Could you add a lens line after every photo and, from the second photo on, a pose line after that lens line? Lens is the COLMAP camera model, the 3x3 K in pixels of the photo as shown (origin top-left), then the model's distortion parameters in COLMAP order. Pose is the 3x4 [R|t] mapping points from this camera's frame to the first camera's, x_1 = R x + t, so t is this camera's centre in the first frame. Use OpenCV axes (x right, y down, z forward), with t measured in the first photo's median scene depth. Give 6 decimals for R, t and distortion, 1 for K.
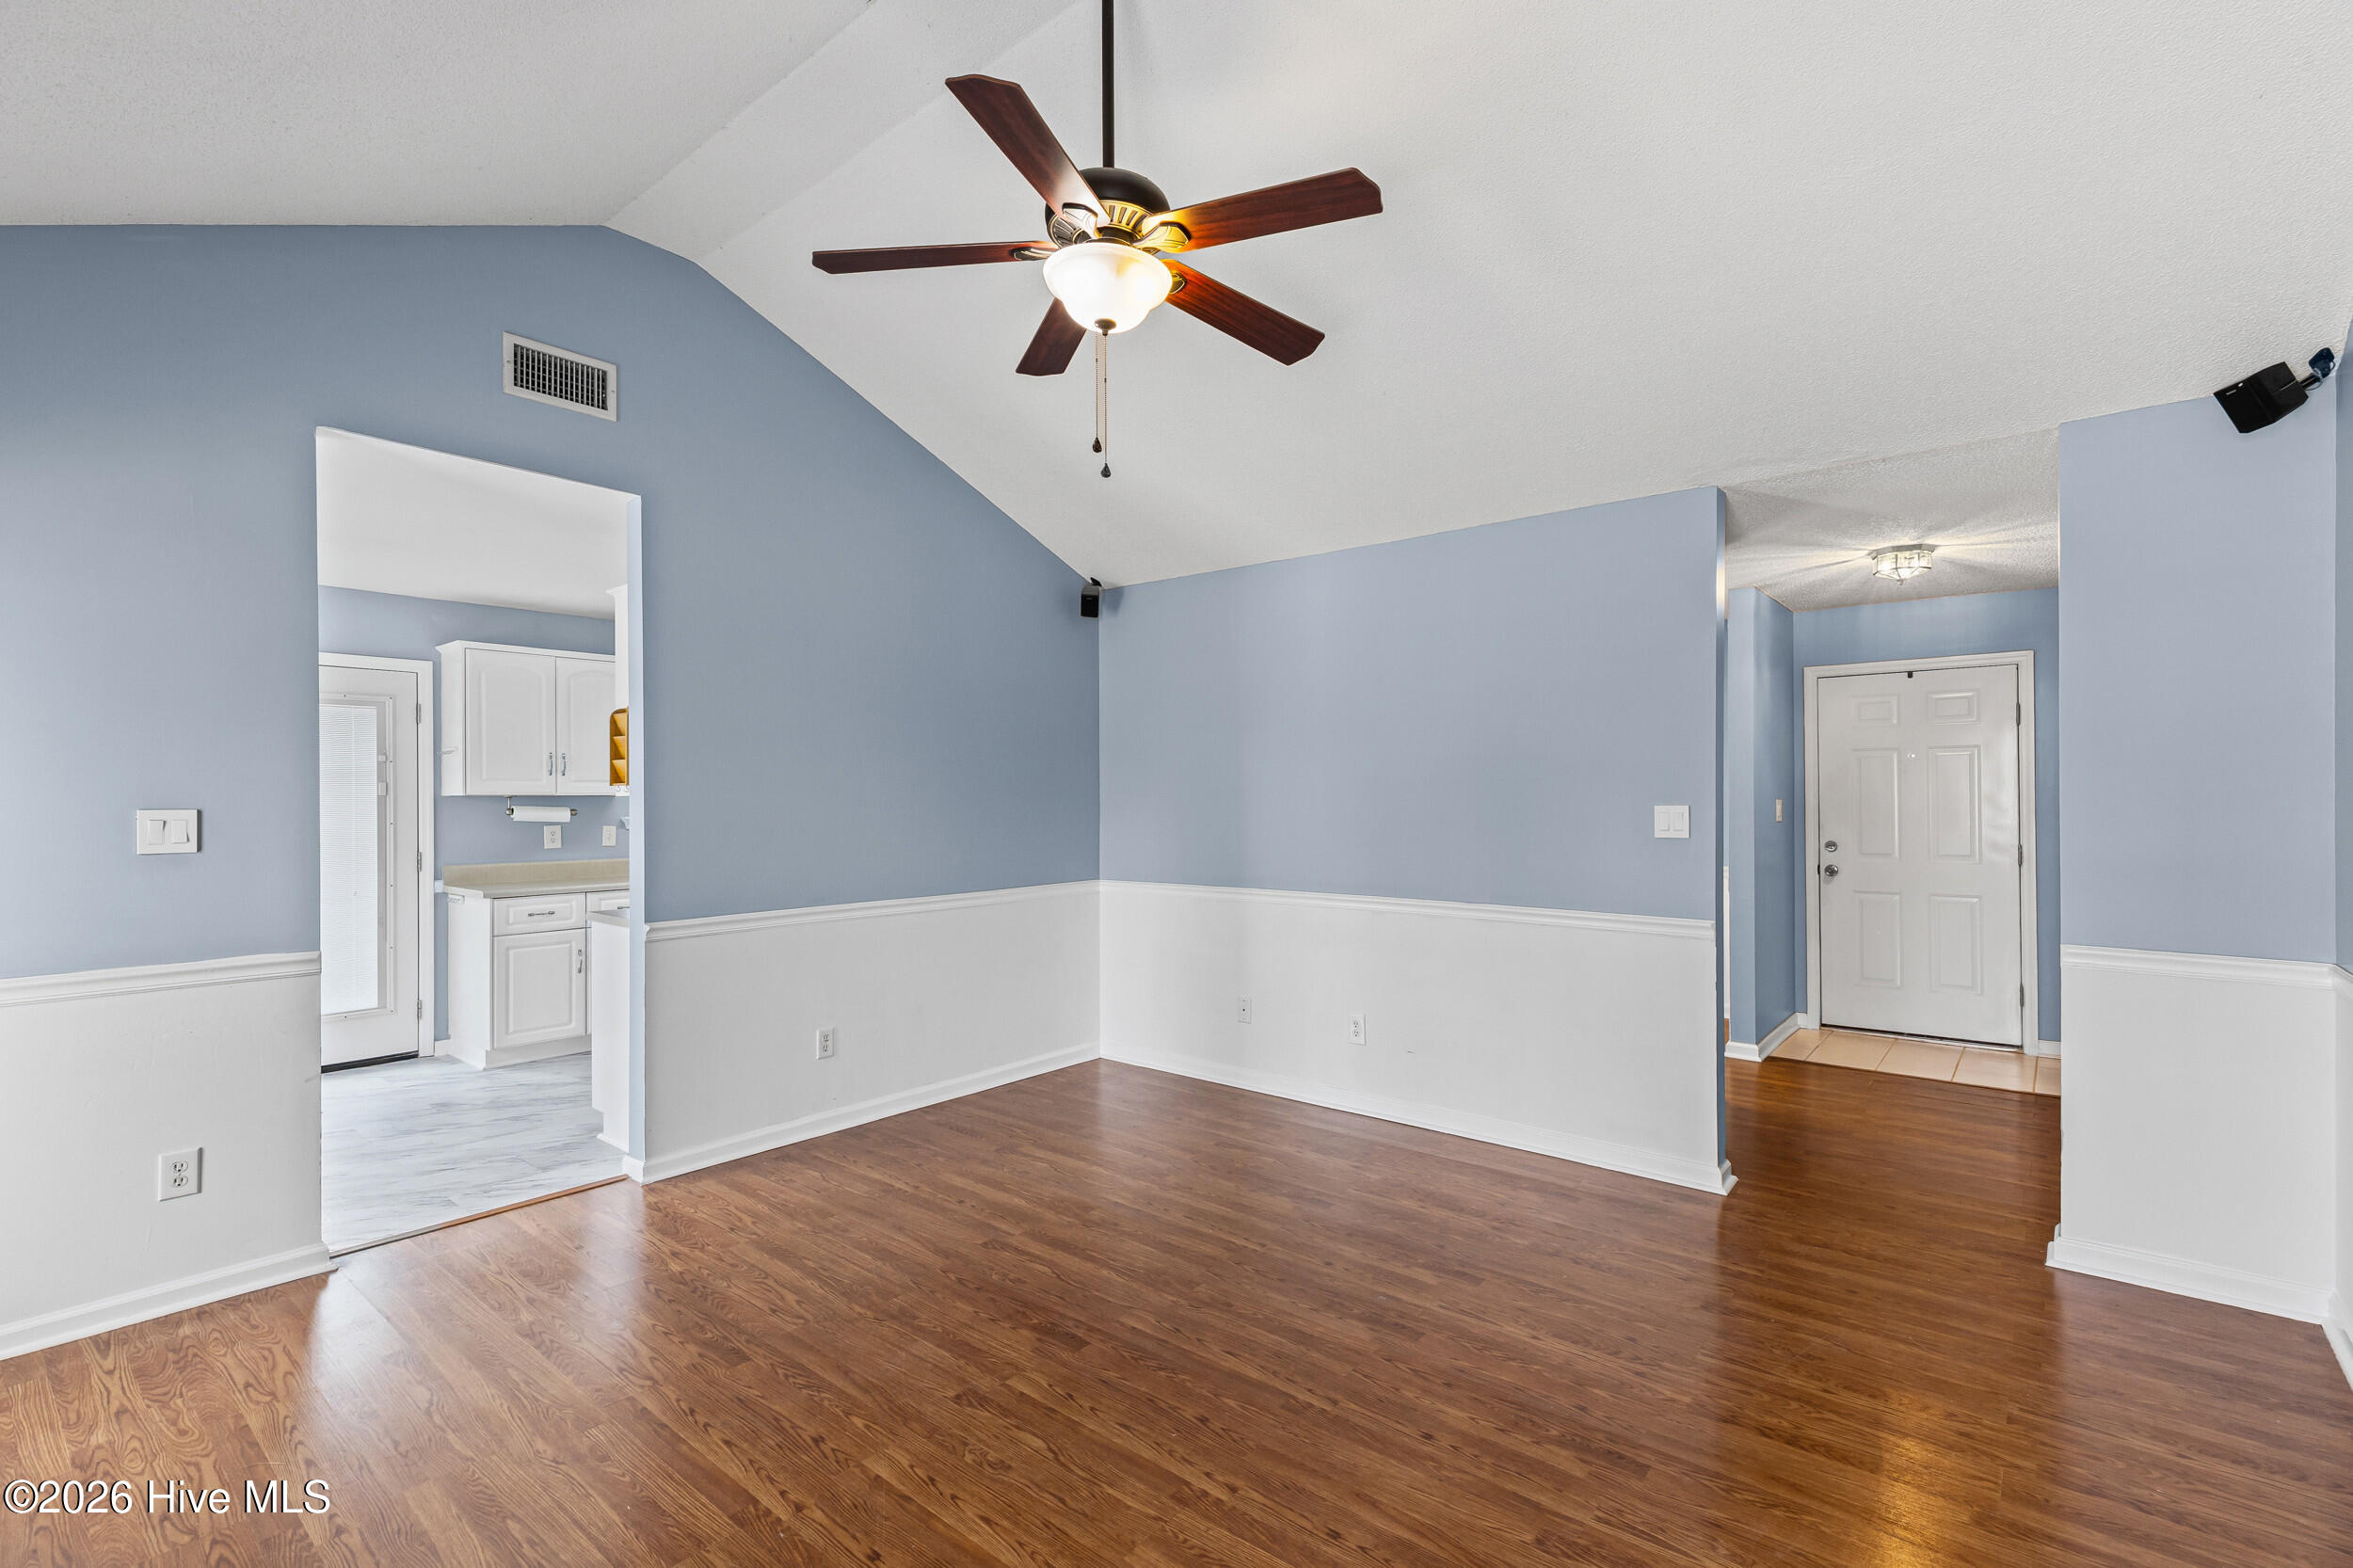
lens RADIAL K [[1057.3, 0, 1176.5], [0, 1057.3, 784.0], [0, 0, 1]] dist [0.002856, -0.000437]
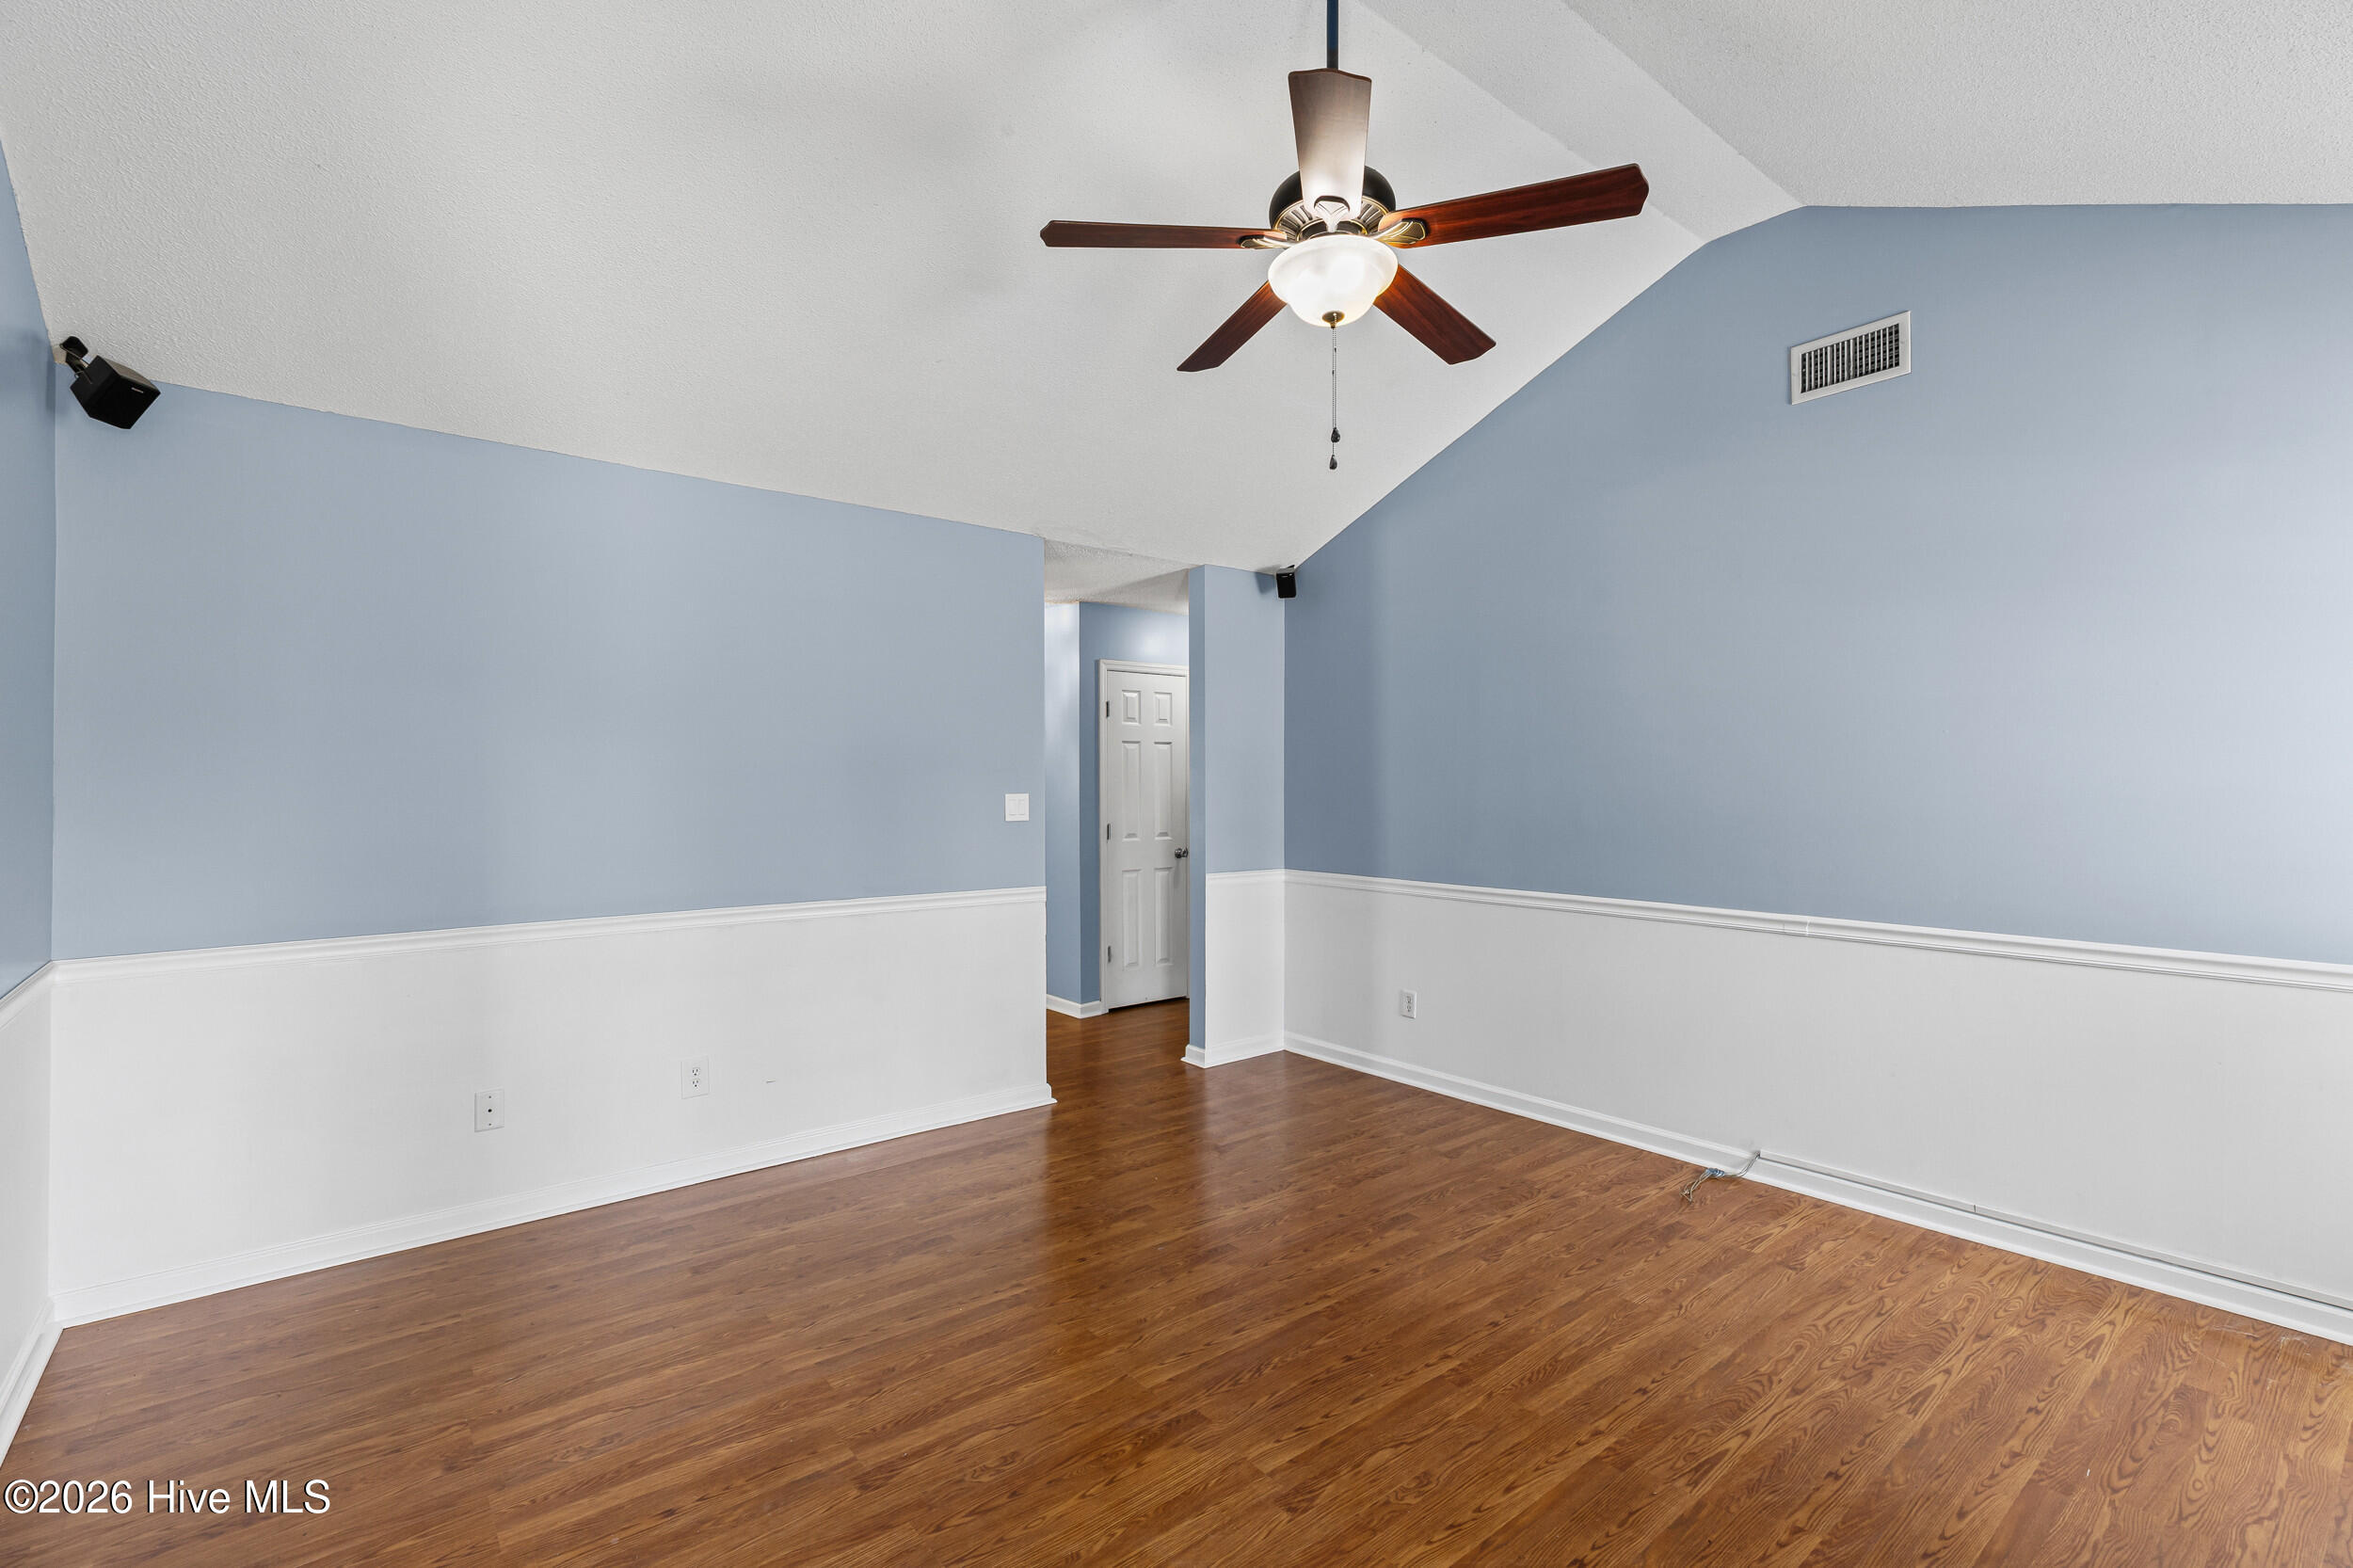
lens RADIAL K [[1008.3, 0, 1242.5], [0, 1008.3, 761.5], [0, 0, 1]] dist [0.003654, 0.000115]
pose [[0.189952, 0.022016, 0.981546, -0.745111], [-0.009759, 0.999741, -0.020535, 0.005402], [-0.981745, -0.005678, 0.190118, 0.659185]]
